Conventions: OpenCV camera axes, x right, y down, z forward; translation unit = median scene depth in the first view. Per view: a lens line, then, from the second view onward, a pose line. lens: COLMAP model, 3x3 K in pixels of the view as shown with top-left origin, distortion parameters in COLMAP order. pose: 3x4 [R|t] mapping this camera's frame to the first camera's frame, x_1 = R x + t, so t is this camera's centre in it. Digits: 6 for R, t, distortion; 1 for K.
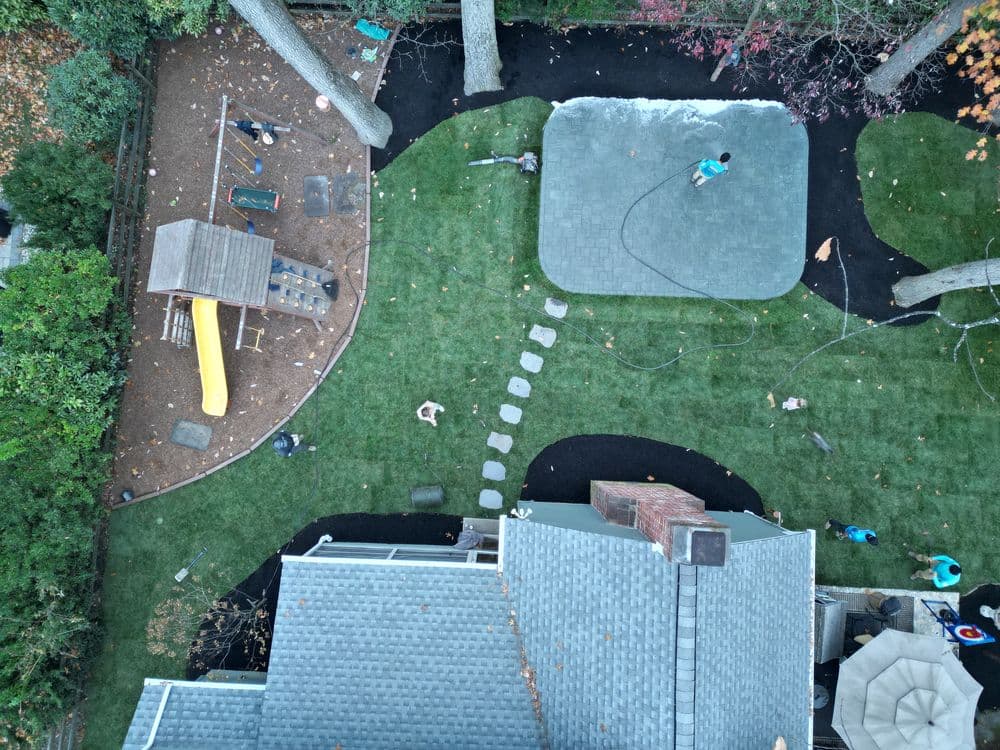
lens RADIAL K [[746.5, 0, 500.0], [0, 746.5, 375.0], [0, 0, 1]] dist [0.068444, -0.081152]
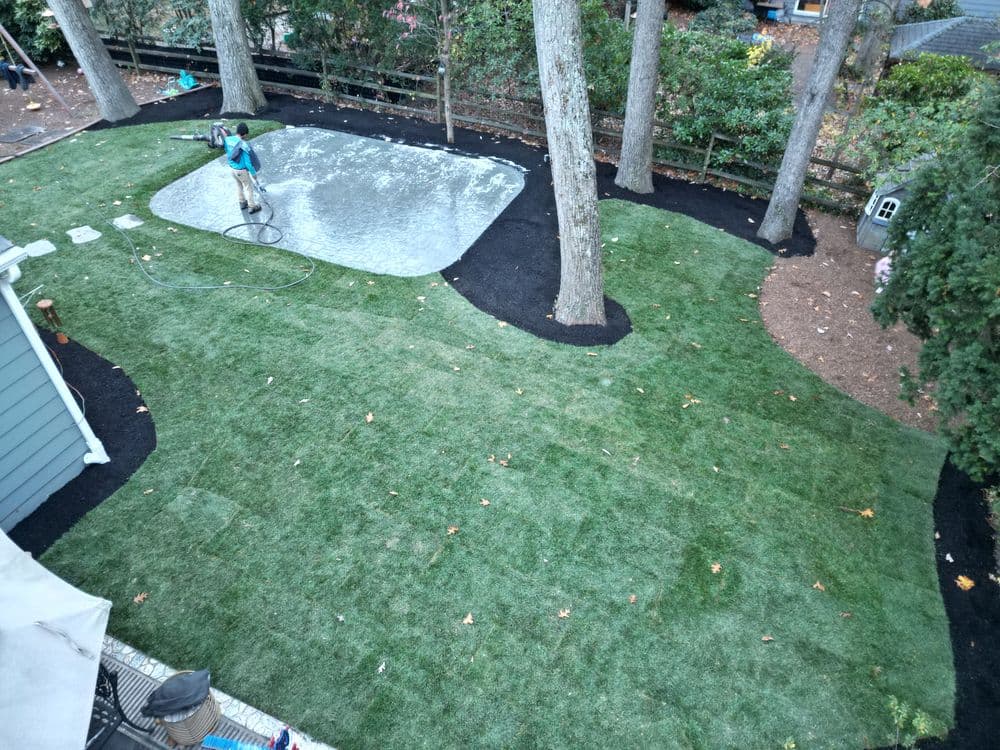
lens RADIAL K [[746.5, 0, 500.0], [0, 746.5, 375.0], [0, 0, 1]] dist [0.068444, -0.081152]
pose [[0.926536, 0.254450, -0.277103, 0.657935], [-0.376206, 0.627354, -0.681833, 0.373622], [0.000350, 0.735991, 0.676992, 0.605726]]
